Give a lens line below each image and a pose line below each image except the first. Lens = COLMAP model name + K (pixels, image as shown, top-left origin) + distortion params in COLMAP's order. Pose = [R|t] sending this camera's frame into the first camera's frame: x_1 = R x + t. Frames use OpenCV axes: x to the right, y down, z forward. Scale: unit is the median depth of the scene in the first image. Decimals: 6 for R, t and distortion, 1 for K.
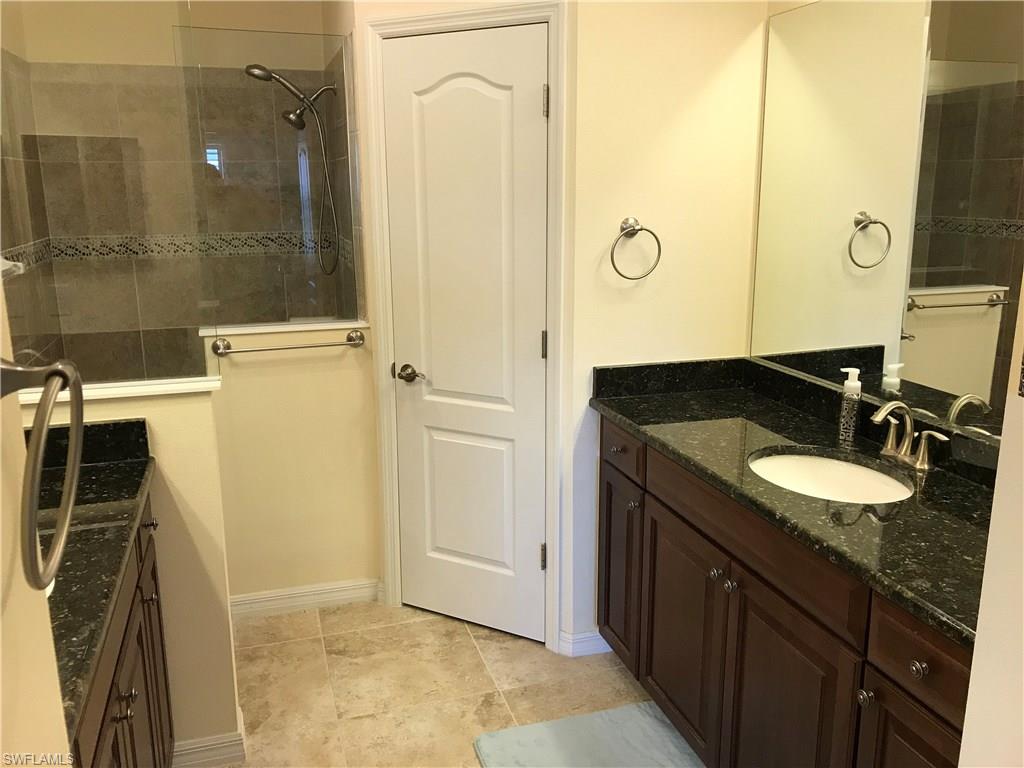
lens RADIAL K [[837.8, 0, 513.6], [0, 837.8, 378.7], [0, 0, 1]] dist [0.014411, -0.029291]
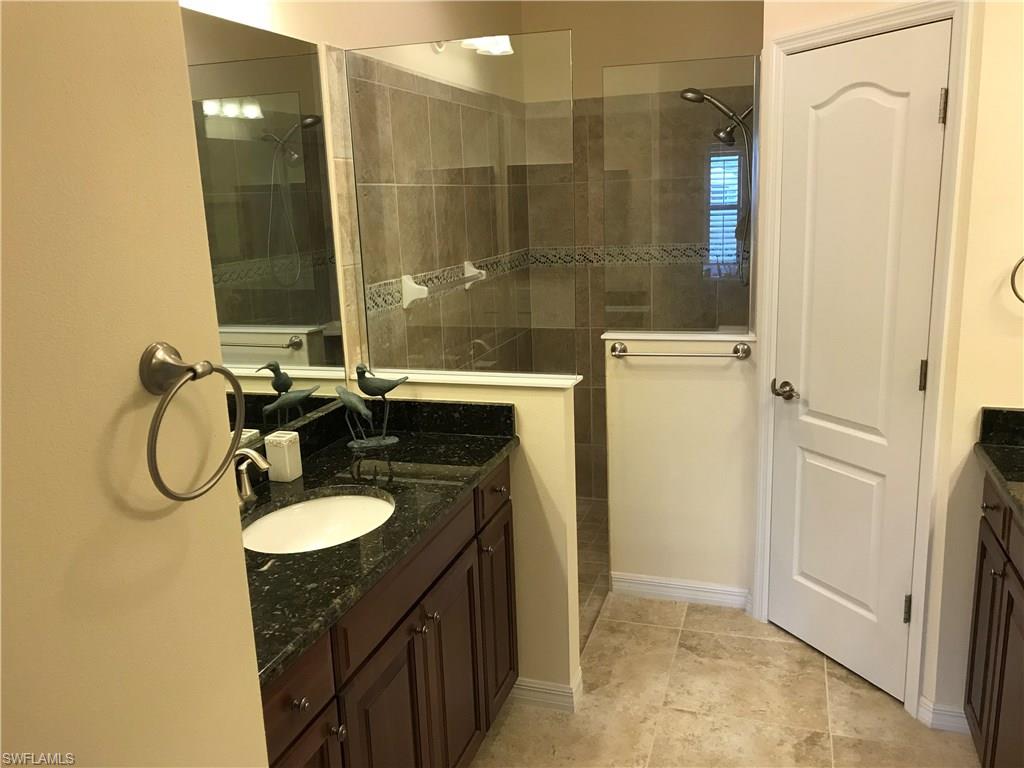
lens RADIAL K [[837.8, 0, 513.6], [0, 837.8, 385.3], [0, 0, 1]] dist [0.014411, -0.029291]
pose [[0.808599, 0.104179, -0.579064, 0.190479], [-0.099531, 0.994235, 0.039888, -0.021045], [0.579881, 0.025381, 0.814306, 0.008741]]
